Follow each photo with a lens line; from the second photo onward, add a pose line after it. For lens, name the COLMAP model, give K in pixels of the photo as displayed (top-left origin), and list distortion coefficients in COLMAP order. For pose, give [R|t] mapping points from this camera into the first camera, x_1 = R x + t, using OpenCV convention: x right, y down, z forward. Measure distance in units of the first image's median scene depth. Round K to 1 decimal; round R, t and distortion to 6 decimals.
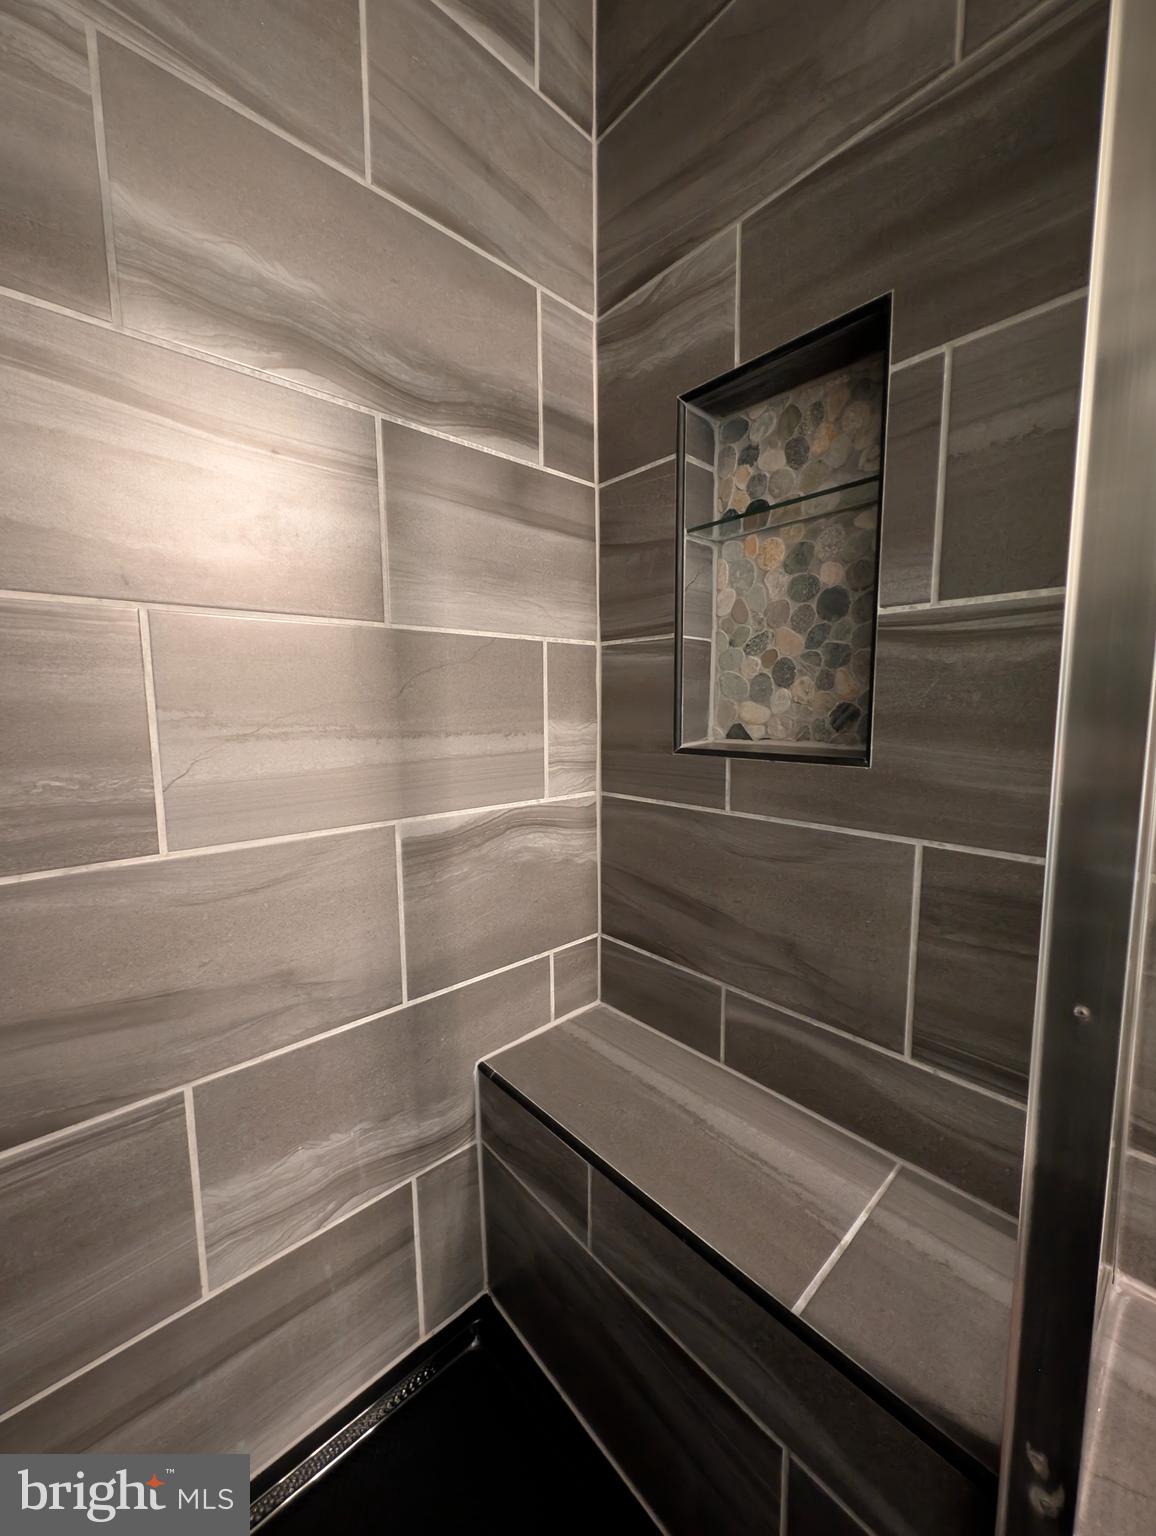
lens RADIAL K [[584.2, 0, 590.9], [0, 584.2, 772.8], [0, 0, 1]] dist [-0.000144, -0.000065]
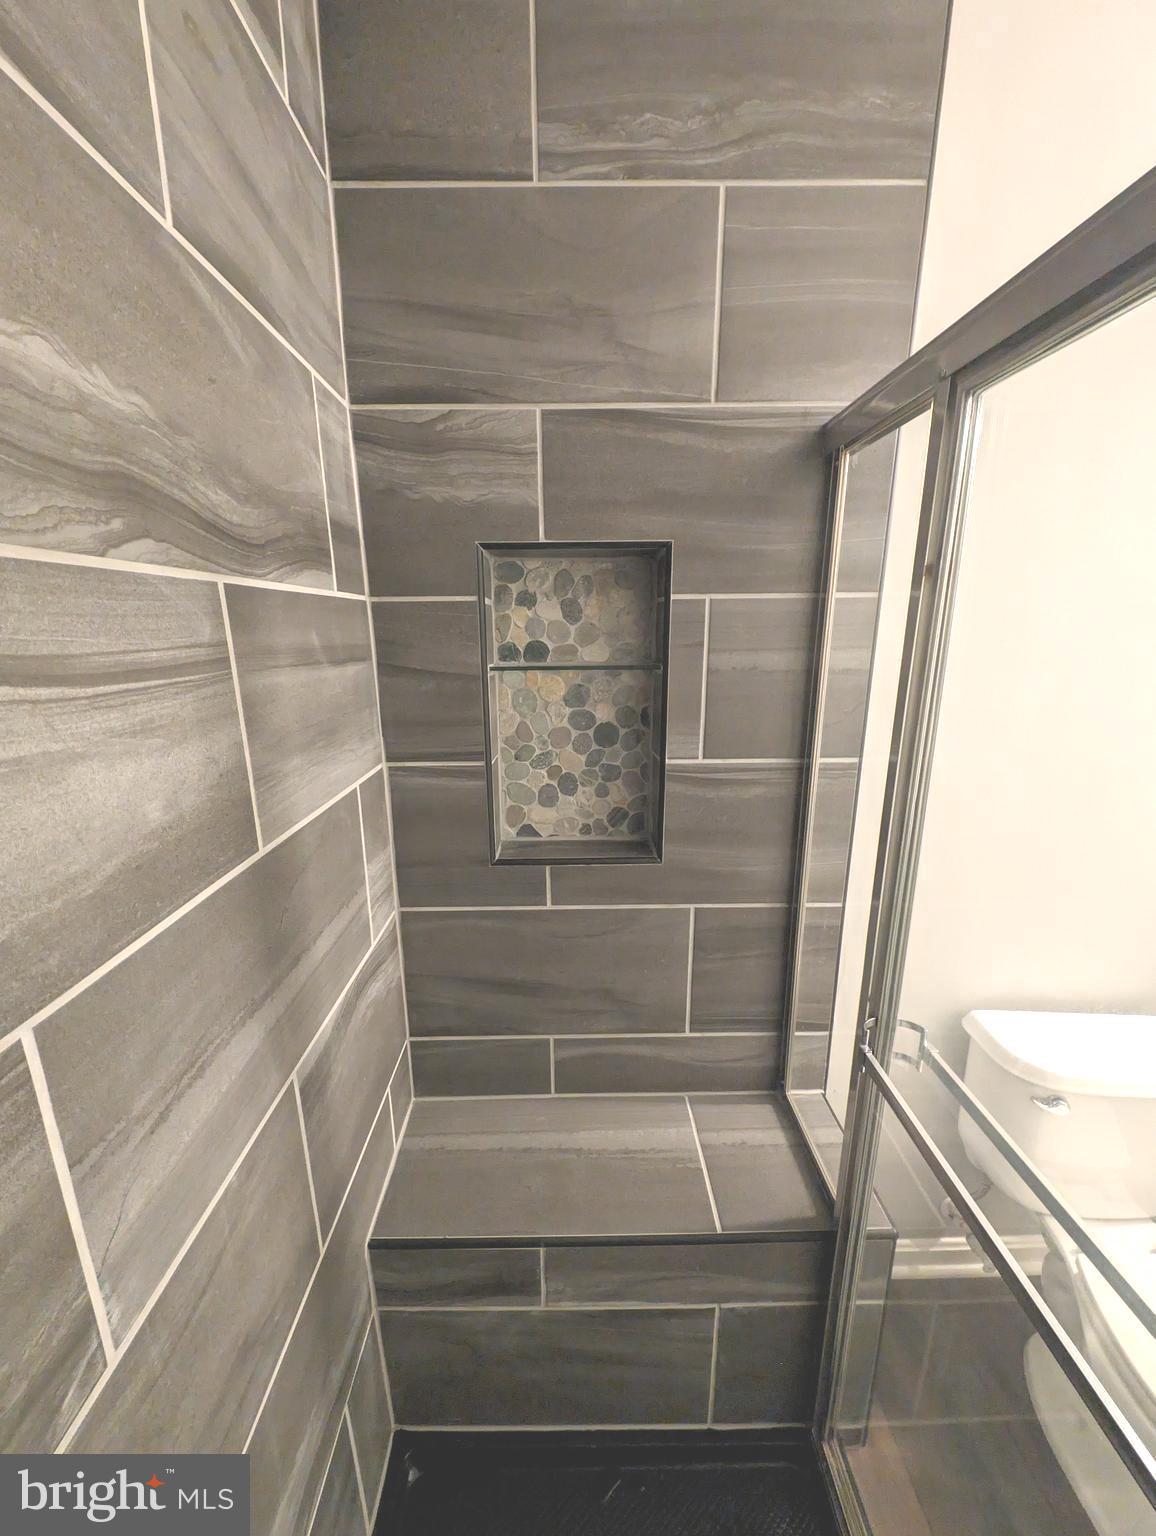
lens RADIAL K [[571.6, 0, 572.8], [0, 571.6, 768.1], [0, 0, 1]] dist [0.005534, -0.000480]
pose [[0.670602, -0.173972, 0.721129, -0.541160], [0.086237, 0.983803, 0.157148, -0.401403], [-0.736788, -0.043196, 0.674743, 0.179087]]
